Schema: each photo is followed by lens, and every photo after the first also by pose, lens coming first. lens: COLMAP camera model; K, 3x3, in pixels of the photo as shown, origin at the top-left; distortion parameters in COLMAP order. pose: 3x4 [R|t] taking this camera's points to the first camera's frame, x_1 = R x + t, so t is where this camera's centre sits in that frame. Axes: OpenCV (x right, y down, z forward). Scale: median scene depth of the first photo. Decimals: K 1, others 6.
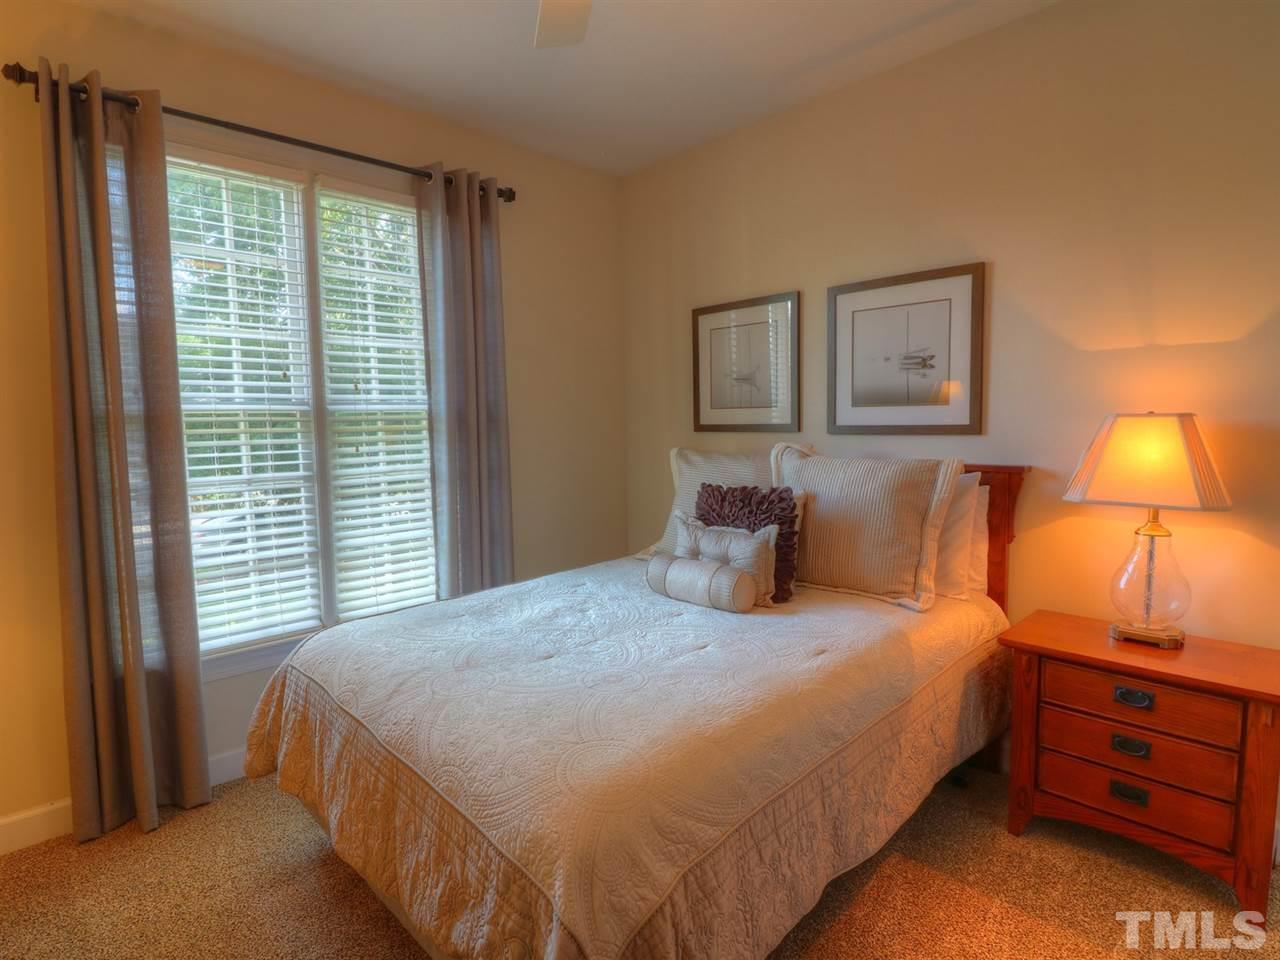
lens RADIAL K [[667.6, 0, 634.1], [0, 667.6, 473.5], [0, 0, 1]] dist [0.002688, -0.015387]
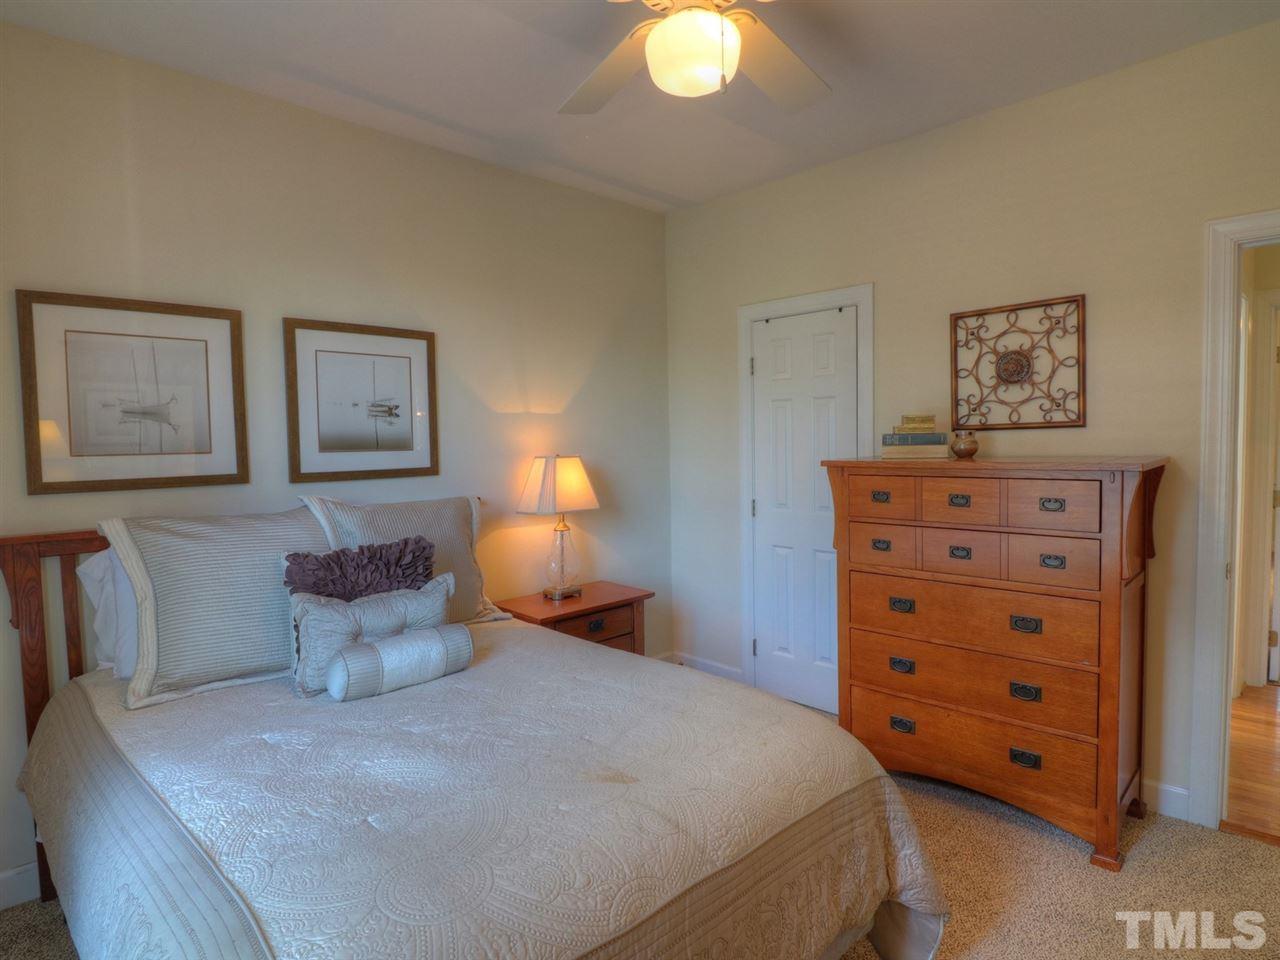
lens RADIAL K [[667.6, 0, 634.1], [0, 667.6, 473.5], [0, 0, 1]] dist [0.002688, -0.015387]
pose [[0.013283, -0.033709, 0.999343, -0.640783], [0.103990, 0.994059, 0.032148, -0.059959], [-0.994490, 0.103495, 0.016710, 0.600762]]
